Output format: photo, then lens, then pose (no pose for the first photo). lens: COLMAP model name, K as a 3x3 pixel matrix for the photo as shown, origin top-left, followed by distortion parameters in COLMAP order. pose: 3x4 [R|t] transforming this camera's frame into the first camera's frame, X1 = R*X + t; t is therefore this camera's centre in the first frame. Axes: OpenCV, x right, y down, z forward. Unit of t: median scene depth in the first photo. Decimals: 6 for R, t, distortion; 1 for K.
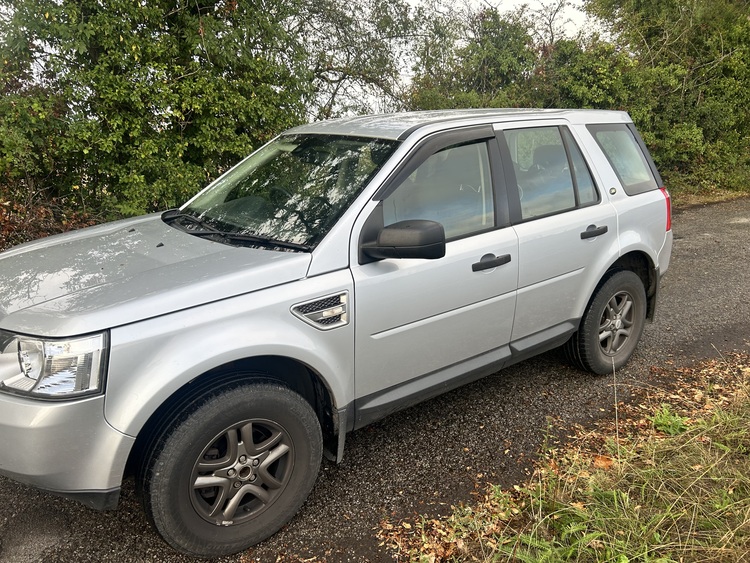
lens RADIAL K [[609.3, 0, 376.7], [0, 609.3, 266.3], [0, 0, 1]] dist [0.045535, -0.005408]
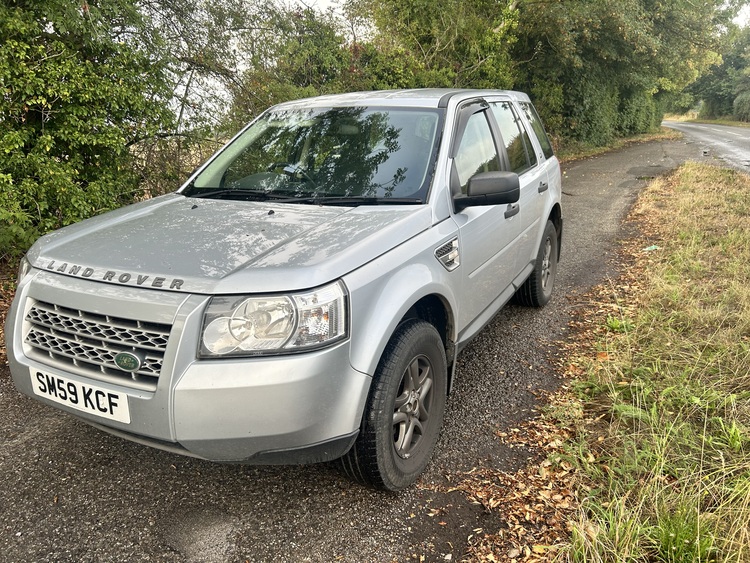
lens RADIAL K [[594.1, 0, 375.0], [0, 594.1, 281.5], [0, 0, 1]] dist [0.056774, -0.001362]
pose [[0.912649, -0.122182, 0.390056, -0.401121], [0.114969, 0.992486, 0.041886, 0.038352], [-0.392243, 0.006617, 0.919838, 0.029443]]
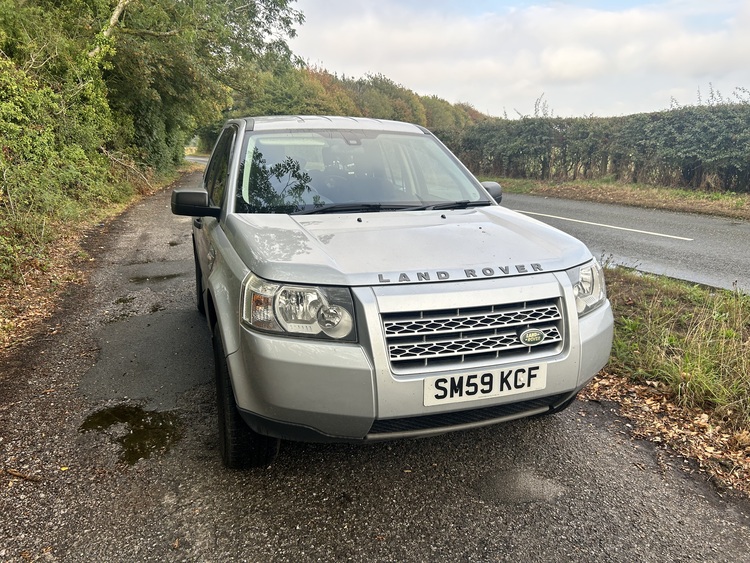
lens RADIAL K [[609.3, 0, 376.7], [0, 609.3, 266.3], [0, 0, 1]] dist [0.045535, -0.005408]
pose [[0.294605, -0.180418, 0.938433, -1.126269], [0.228615, 0.966807, 0.114103, -0.091008], [-0.927870, 0.180925, 0.326072, 0.613923]]
